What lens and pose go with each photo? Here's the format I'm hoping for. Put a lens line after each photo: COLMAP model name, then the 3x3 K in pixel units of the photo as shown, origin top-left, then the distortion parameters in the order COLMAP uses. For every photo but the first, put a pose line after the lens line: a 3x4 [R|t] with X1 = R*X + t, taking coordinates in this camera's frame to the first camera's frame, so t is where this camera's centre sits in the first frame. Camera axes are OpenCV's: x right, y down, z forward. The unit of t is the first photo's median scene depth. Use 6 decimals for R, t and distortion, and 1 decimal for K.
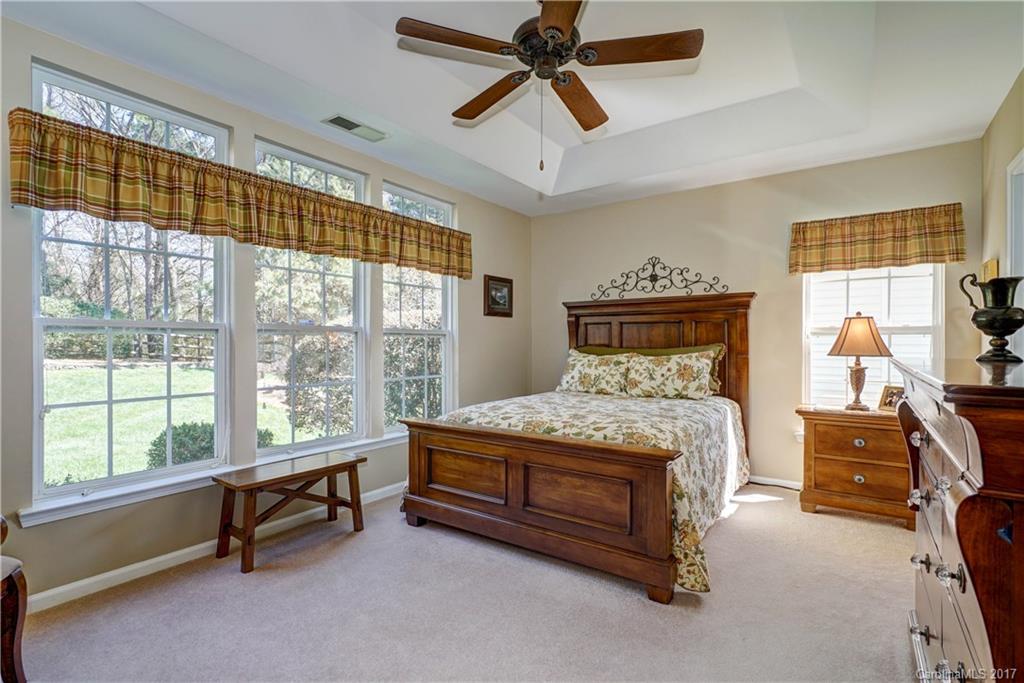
lens RADIAL K [[489.2, 0, 509.7], [0, 489.2, 342.6], [0, 0, 1]] dist [0.000661, 0.000102]
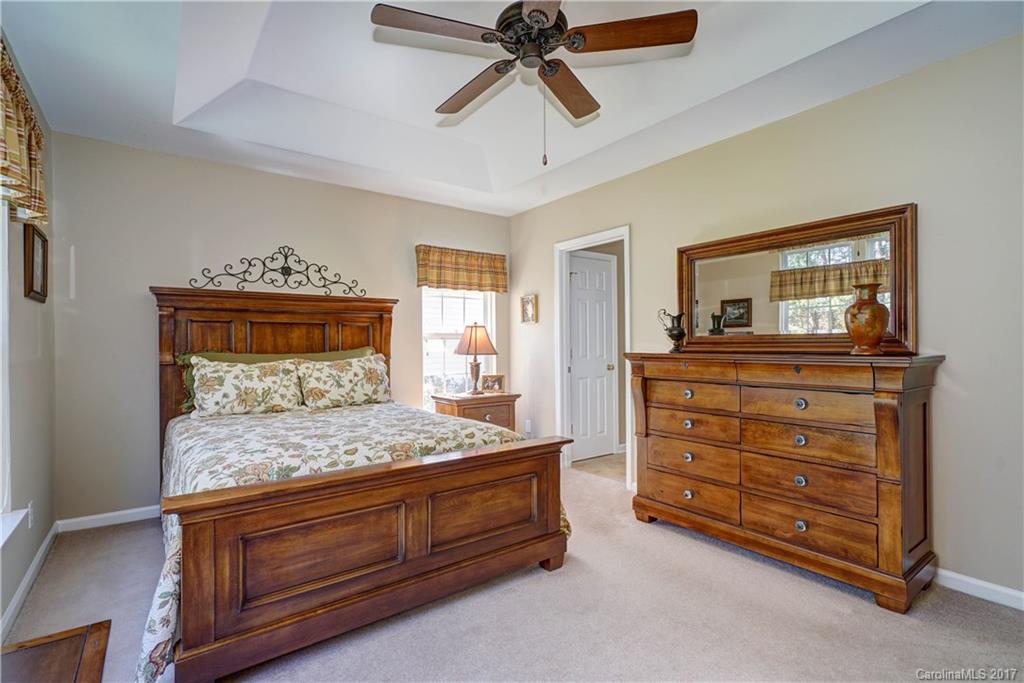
lens RADIAL K [[489.2, 0, 509.7], [0, 489.2, 342.6], [0, 0, 1]] dist [0.000661, 0.000102]
pose [[0.304036, -0.000626, 0.952660, -0.469699], [0.005600, 0.999984, -0.001130, -0.003500], [-0.952644, 0.005678, 0.304034, 0.423413]]
